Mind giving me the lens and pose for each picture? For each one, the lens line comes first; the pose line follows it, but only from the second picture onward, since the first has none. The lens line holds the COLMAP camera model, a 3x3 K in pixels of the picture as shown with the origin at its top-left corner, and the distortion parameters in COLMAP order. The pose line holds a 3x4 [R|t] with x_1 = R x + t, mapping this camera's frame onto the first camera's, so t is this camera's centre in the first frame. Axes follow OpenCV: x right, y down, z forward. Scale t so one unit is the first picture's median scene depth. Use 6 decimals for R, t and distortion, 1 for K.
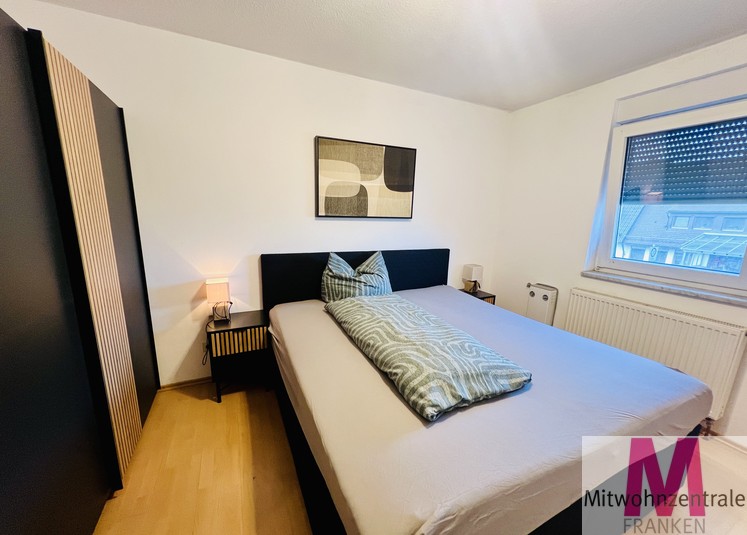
lens RADIAL K [[291.7, 0, 371.7], [0, 291.7, 271.0], [0, 0, 1]] dist [0.001526, 0.000105]
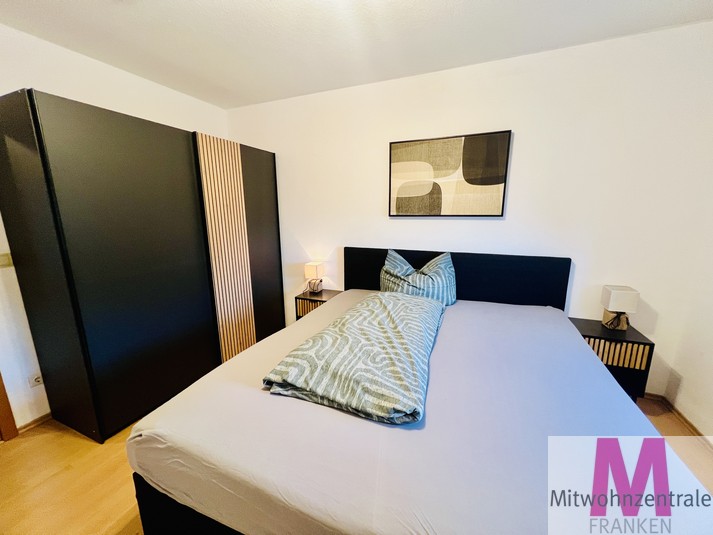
lens RADIAL K [[286.2, 0, 357.1], [0, 286.2, 268.5], [0, 0, 1]] dist [-0.001715, 0.000016]
pose [[0.678131, 0.111244, -0.726473, 0.517935], [-0.125699, 0.991469, 0.034489, -0.014200], [0.724112, 0.067929, 0.686329, 0.190785]]
